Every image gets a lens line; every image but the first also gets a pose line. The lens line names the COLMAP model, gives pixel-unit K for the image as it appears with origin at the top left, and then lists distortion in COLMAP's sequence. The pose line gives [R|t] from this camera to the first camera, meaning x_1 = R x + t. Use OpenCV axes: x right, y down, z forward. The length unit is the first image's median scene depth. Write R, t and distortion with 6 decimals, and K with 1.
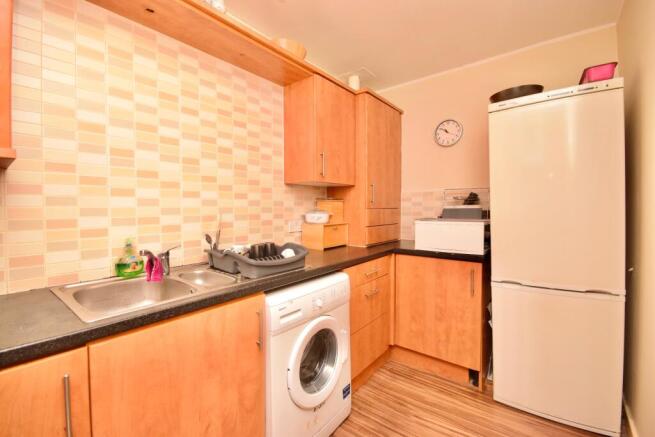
lens RADIAL K [[281.0, 0, 327.5], [0, 281.0, 218.5], [0, 0, 1]] dist [-0.013561, 0.000037]
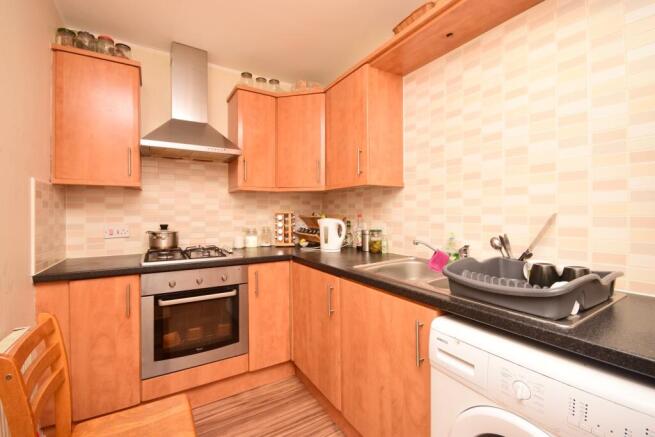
lens RADIAL K [[288.2, 0, 325.8], [0, 288.2, 214.5], [0, 0, 1]] dist [-0.001210, 0.000014]
pose [[-0.347776, 0.024609, -0.937255, 0.582565], [-0.013880, 0.999411, 0.031392, -0.036868], [0.937475, 0.023926, -0.347229, 0.834552]]
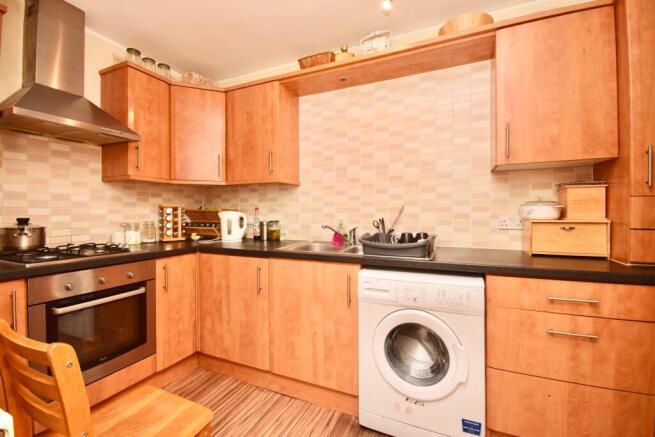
lens RADIAL K [[288.2, 0, 325.8], [0, 288.2, 214.5], [0, 0, 1]] dist [-0.001210, 0.000014]
pose [[0.241436, 0.026368, -0.970058, 0.865354], [-0.025056, 0.999467, 0.020931, 0.003033], [0.970093, 0.019252, 0.241968, 0.444444]]
